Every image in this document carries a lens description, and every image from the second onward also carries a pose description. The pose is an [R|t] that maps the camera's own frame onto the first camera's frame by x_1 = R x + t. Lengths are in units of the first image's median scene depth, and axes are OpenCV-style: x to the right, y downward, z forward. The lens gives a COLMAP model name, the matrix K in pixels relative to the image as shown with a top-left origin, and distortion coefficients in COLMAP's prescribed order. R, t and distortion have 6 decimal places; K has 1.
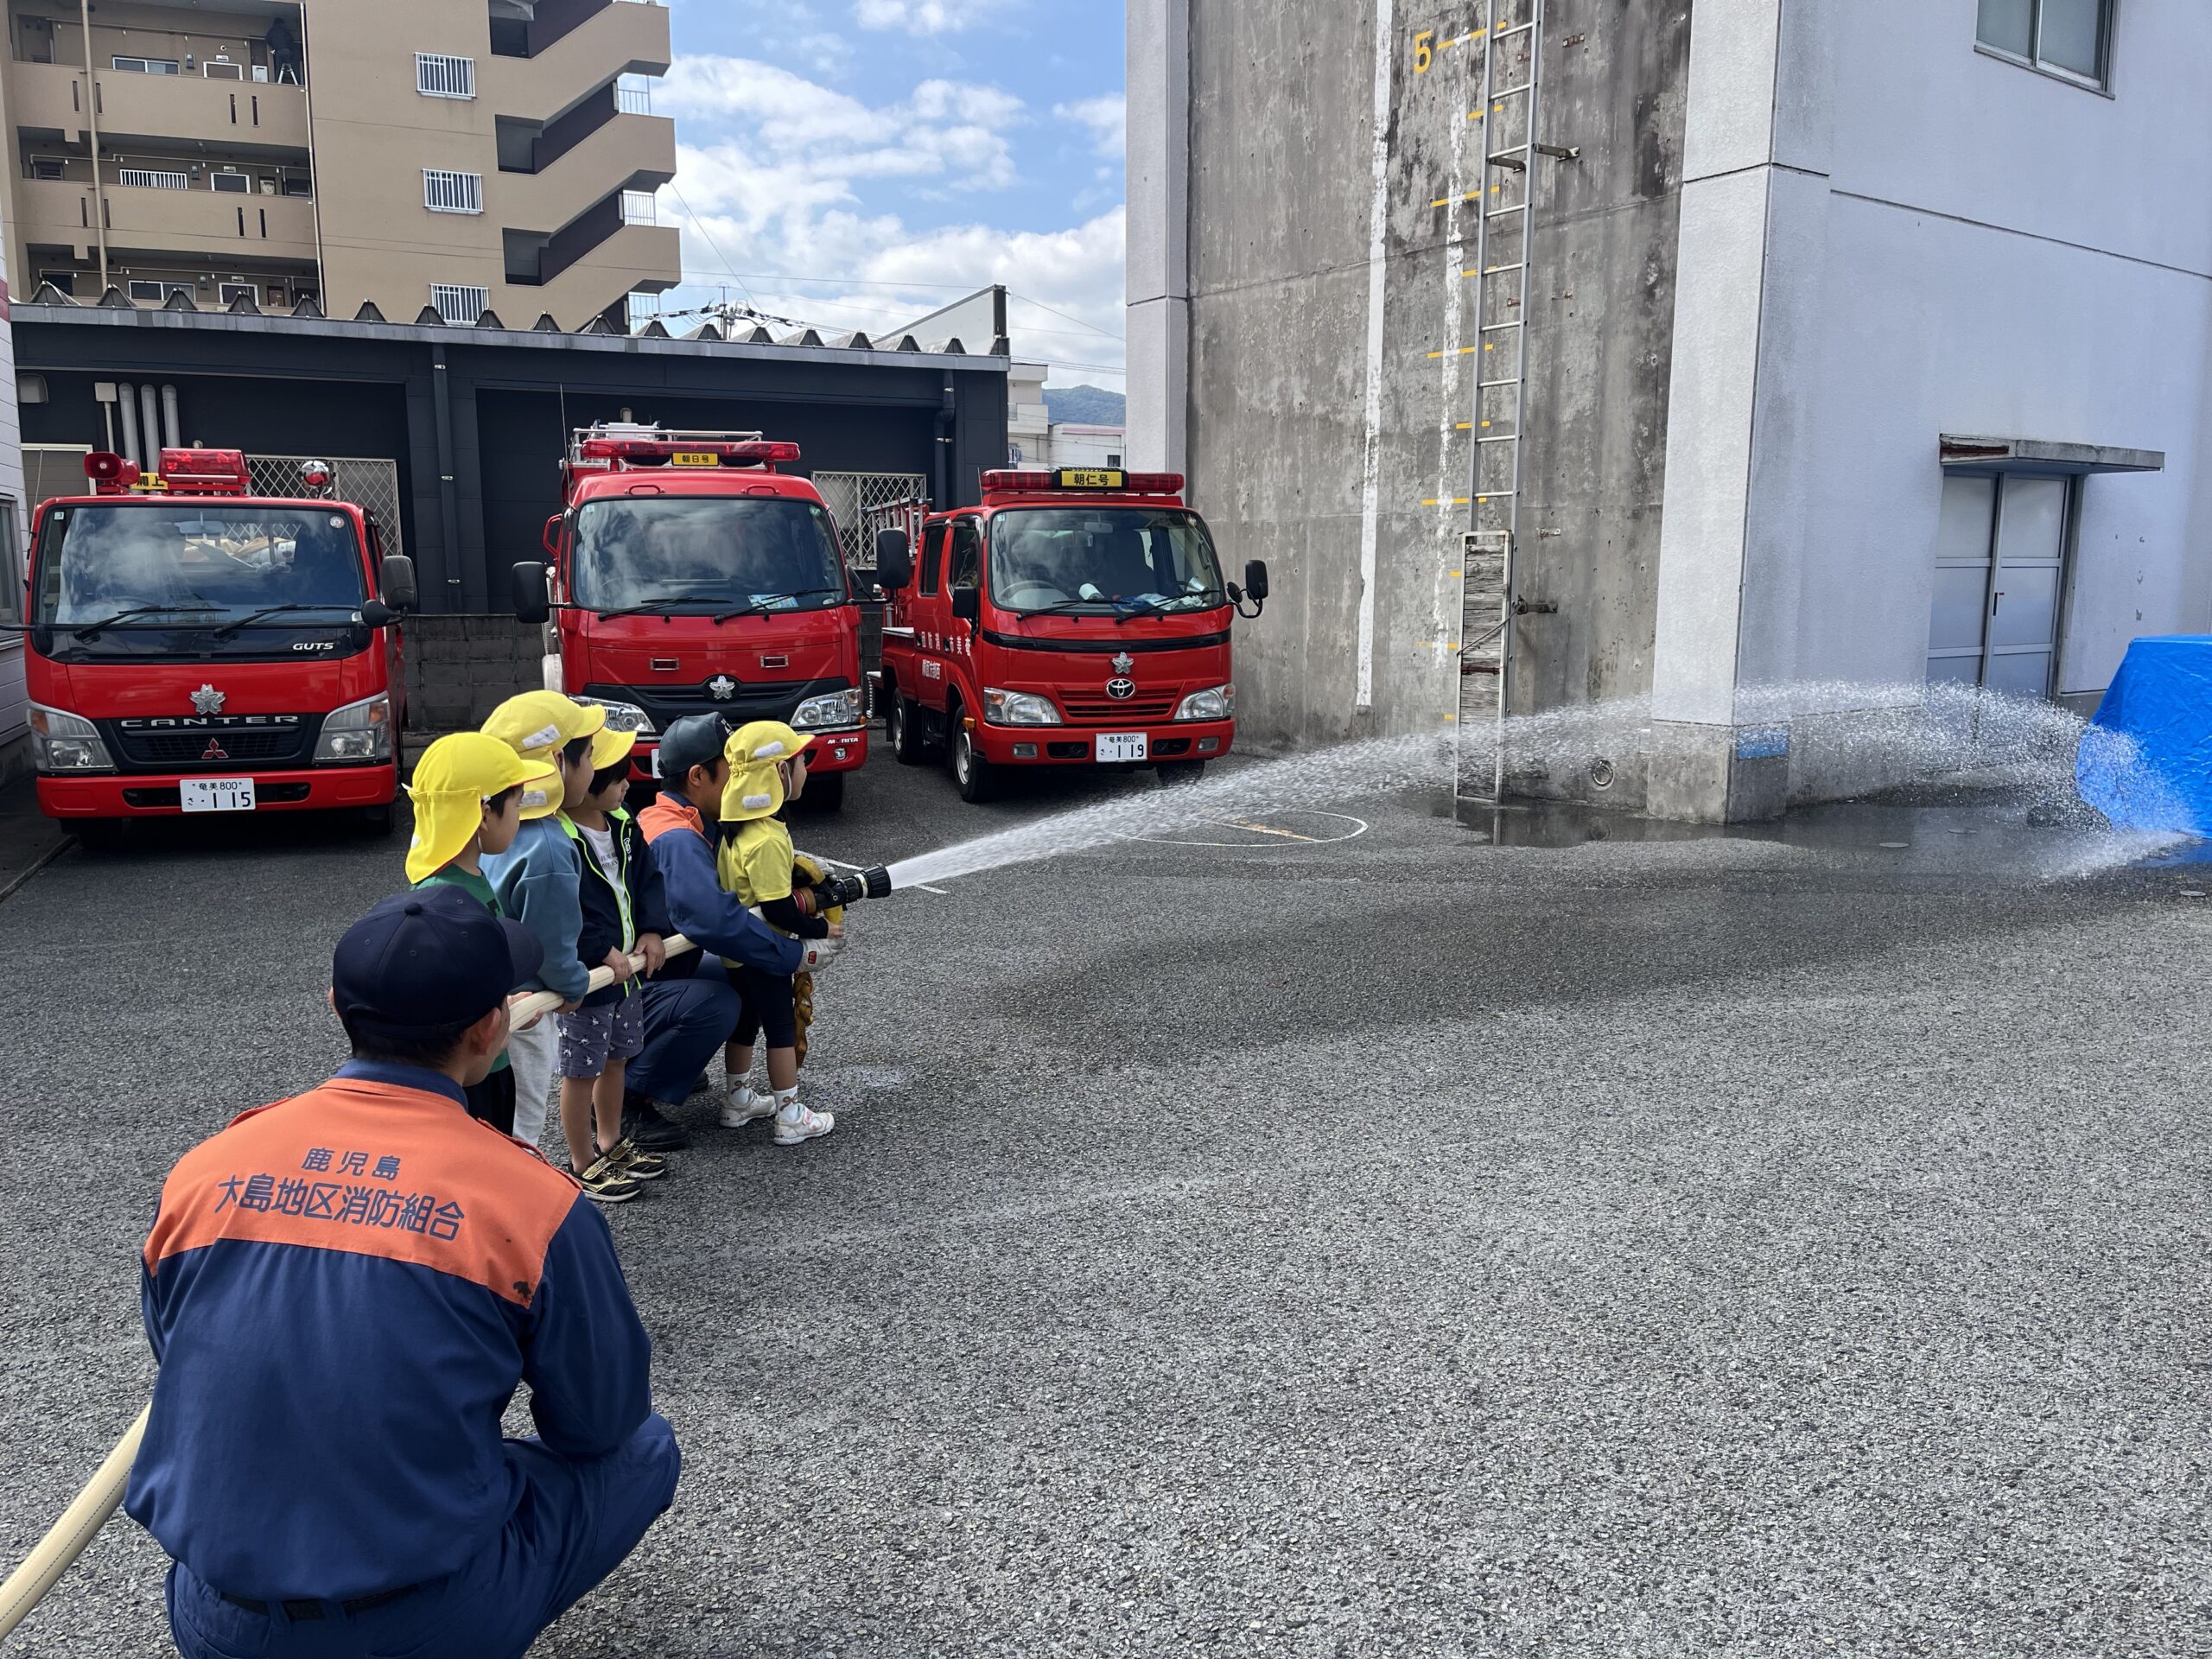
lens RADIAL K [[1665.0, 0, 1108.2], [0, 1665.0, 820.3], [0, 0, 1]] dist [0.075012, -0.098456]
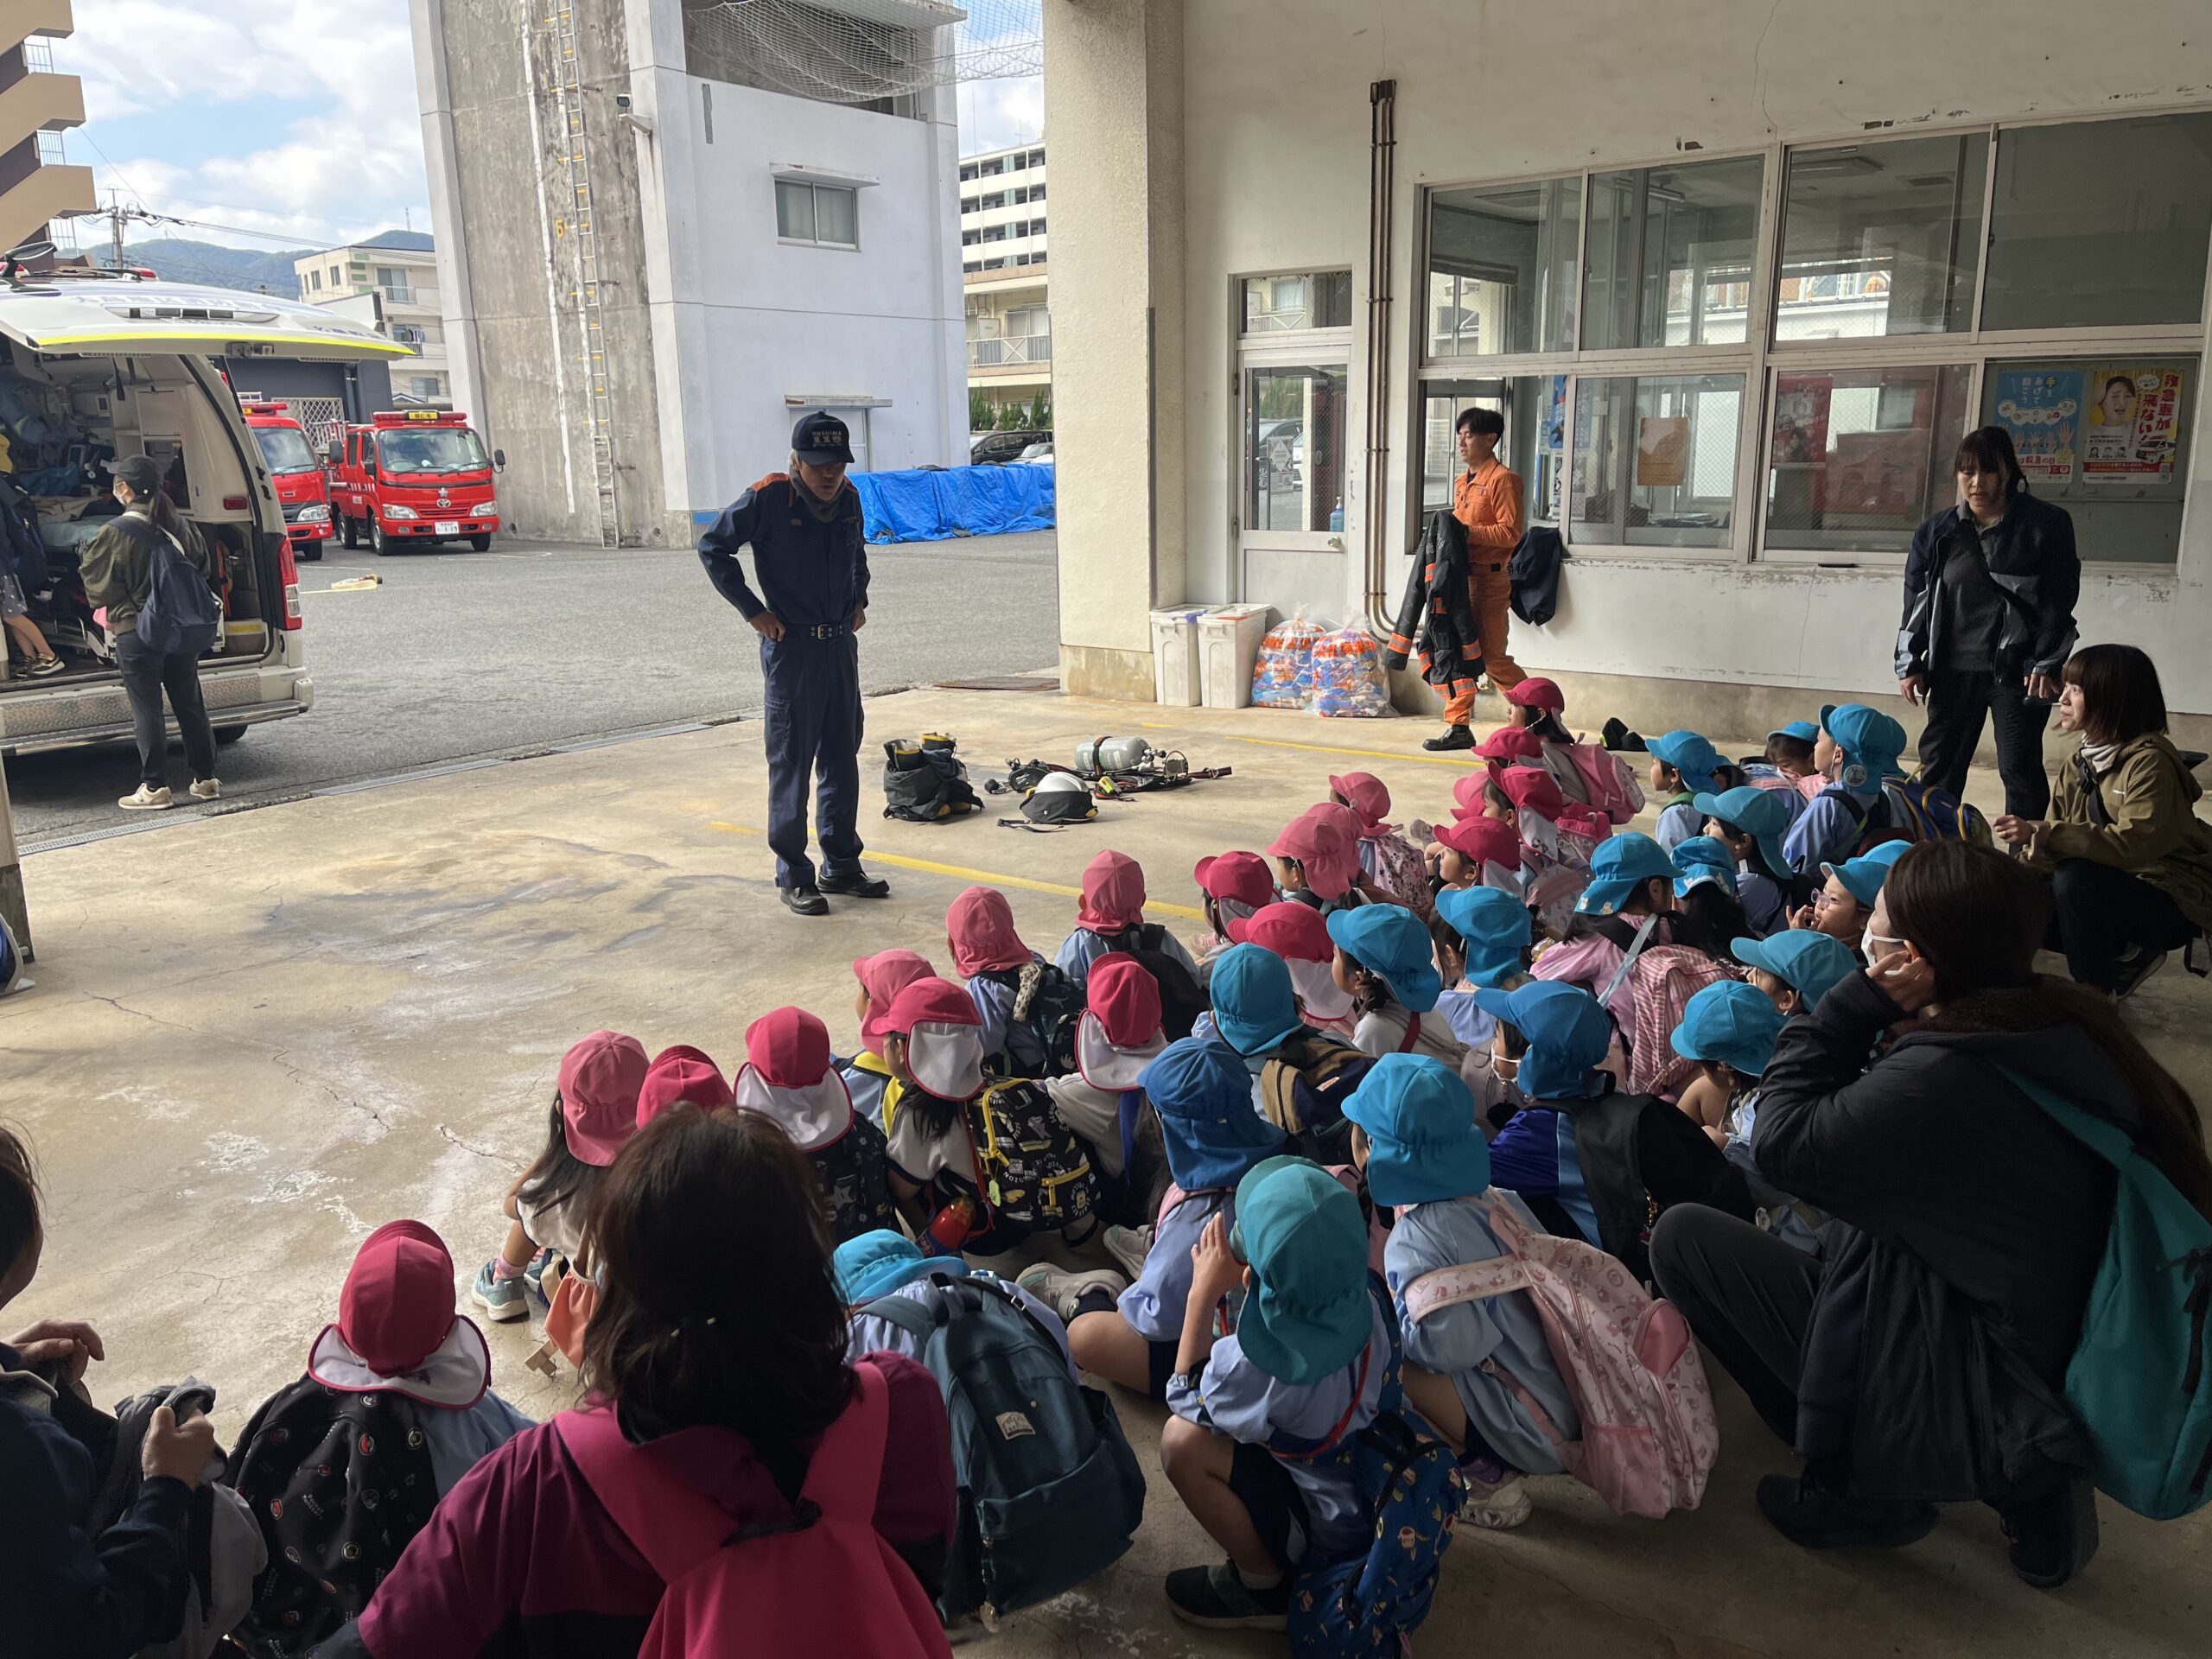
lens RADIAL K [[1665.0, 0, 1146.5], [0, 1665.0, 832.8], [0, 0, 1]] dist [0.075012, -0.098456]
pose [[0.946311, -0.089480, 0.310628, 0.153603], [0.064109, 0.993788, 0.090969, 0.216401], [-0.316838, -0.066171, 0.946169, -1.512581]]
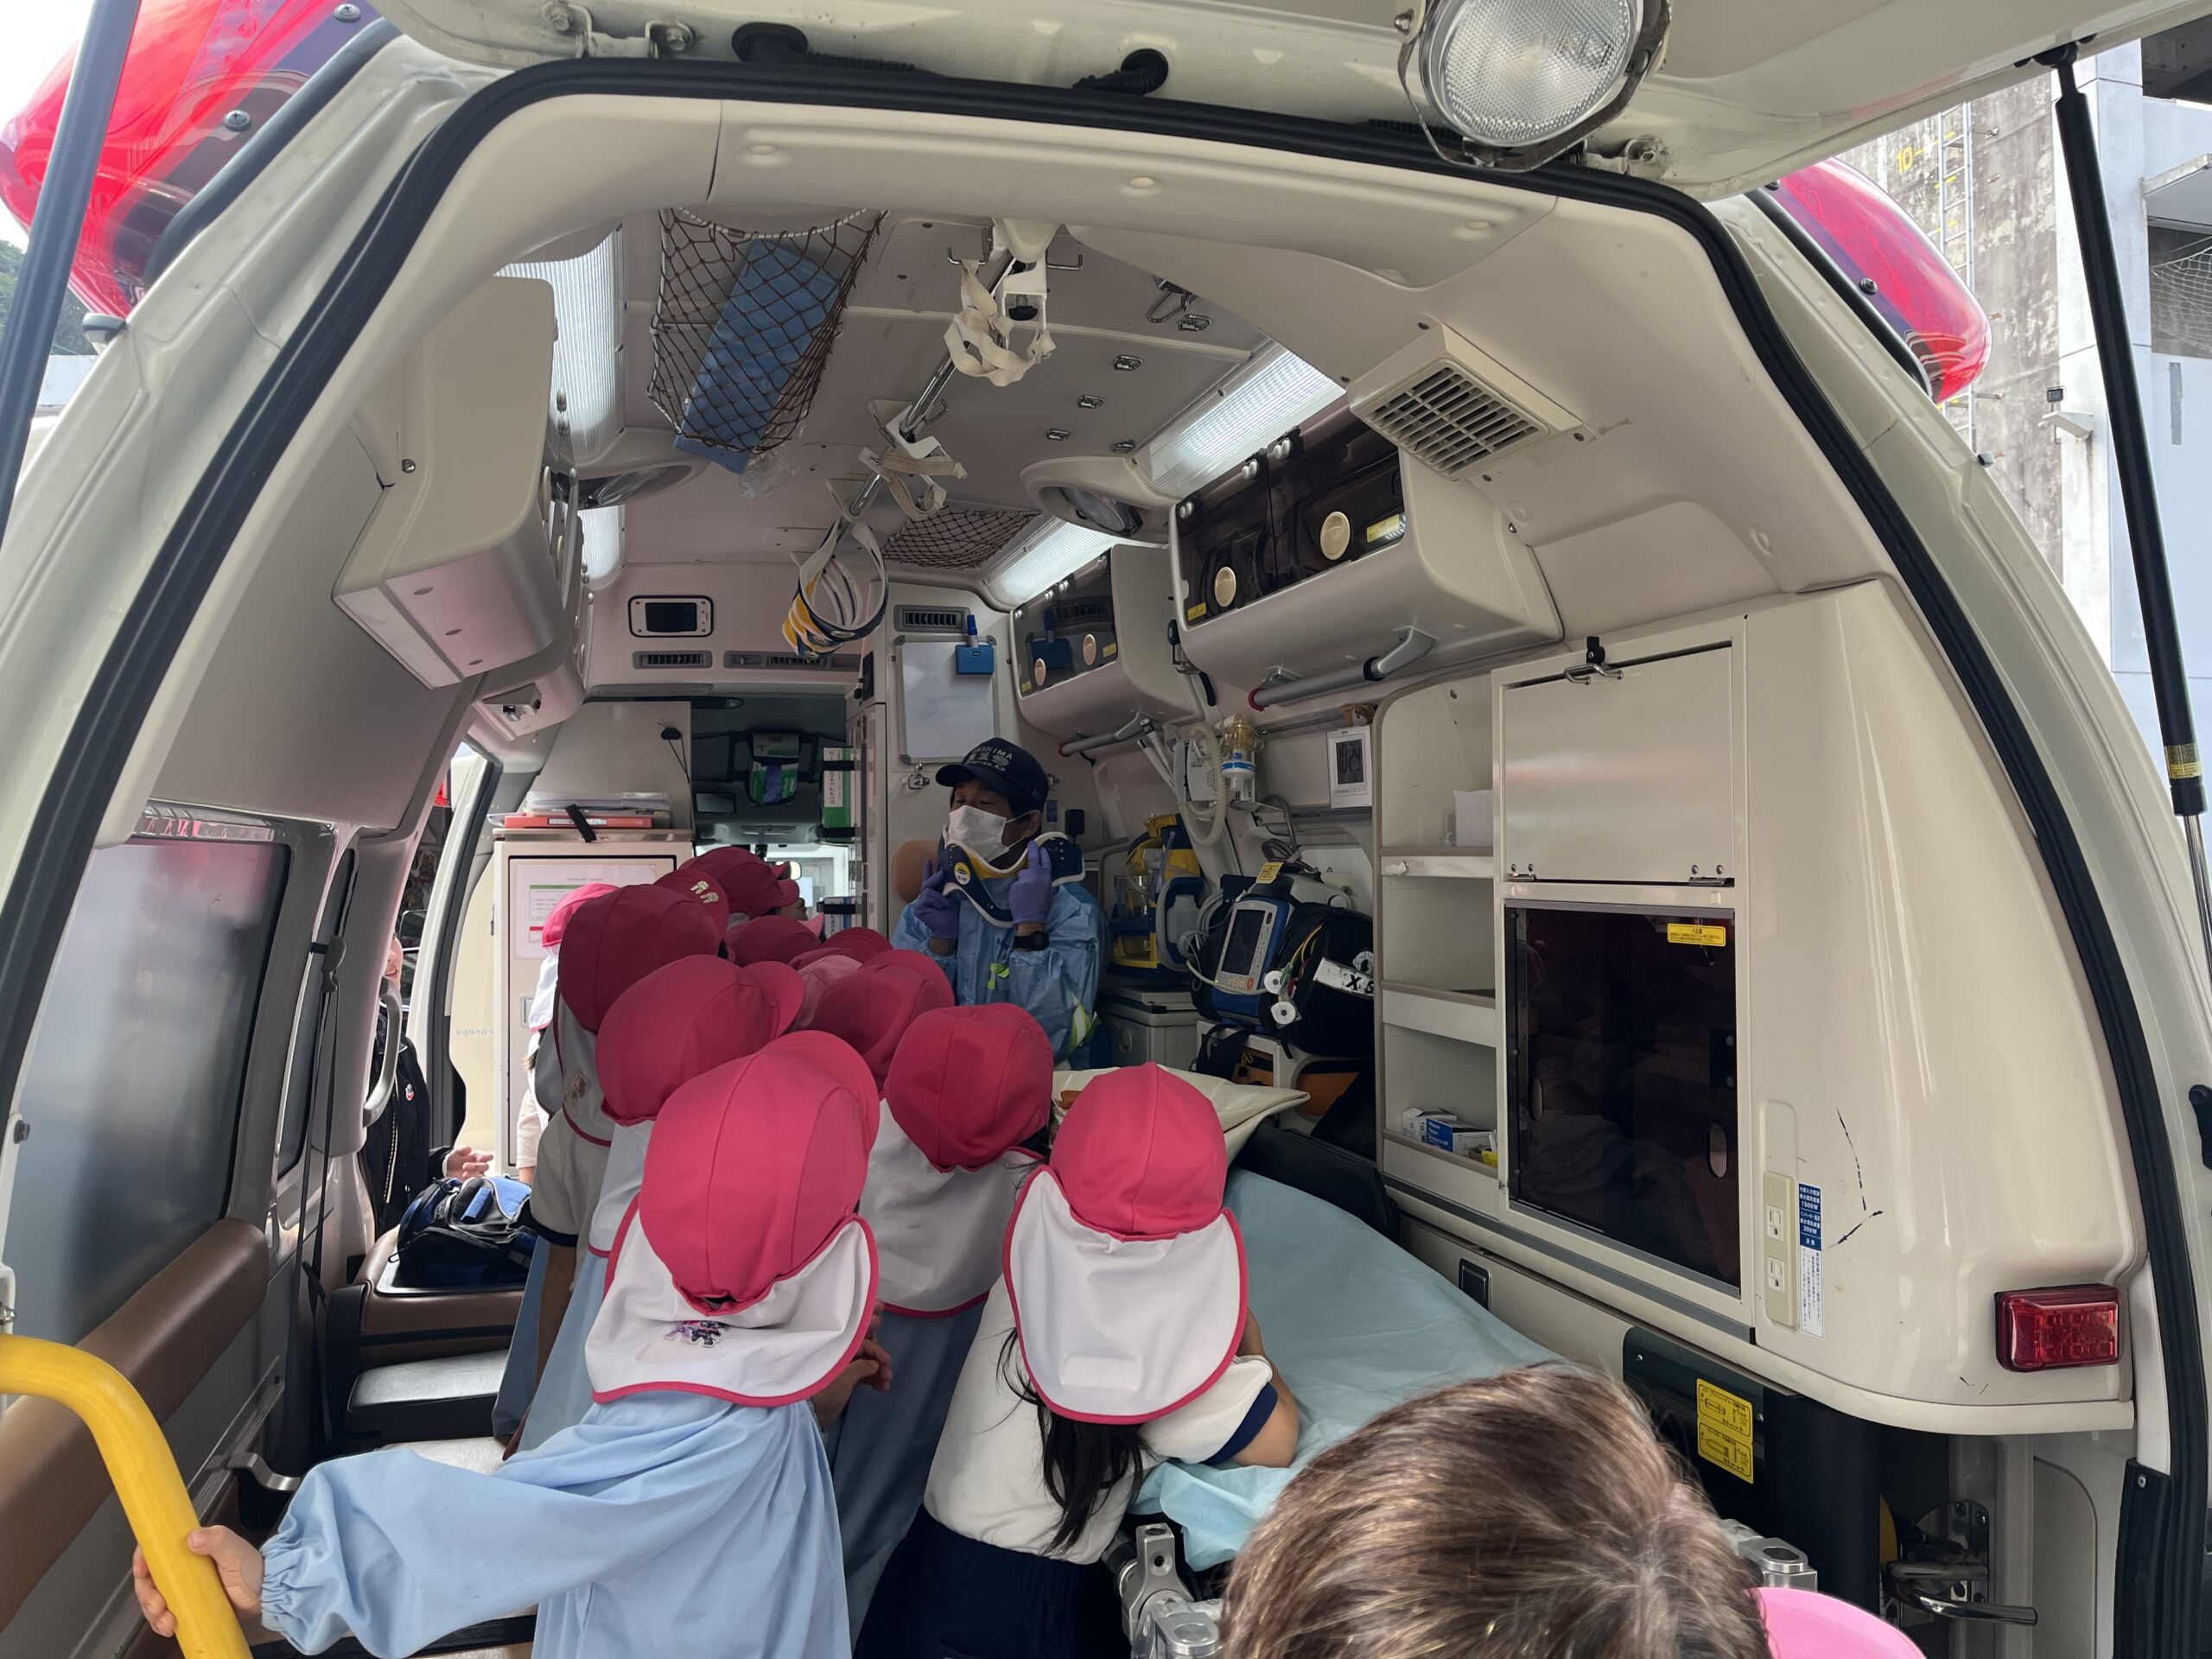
lens RADIAL K [[1665.0, 0, 1114.8], [0, 1665.0, 833.8], [0, 0, 1]] dist [0.075012, -0.098456]
pose [[0.942787, -0.012584, -0.333158, -0.007393], [-0.045526, 0.985068, -0.166038, 0.100141], [0.330272, 0.171706, 0.928136, -0.781939]]
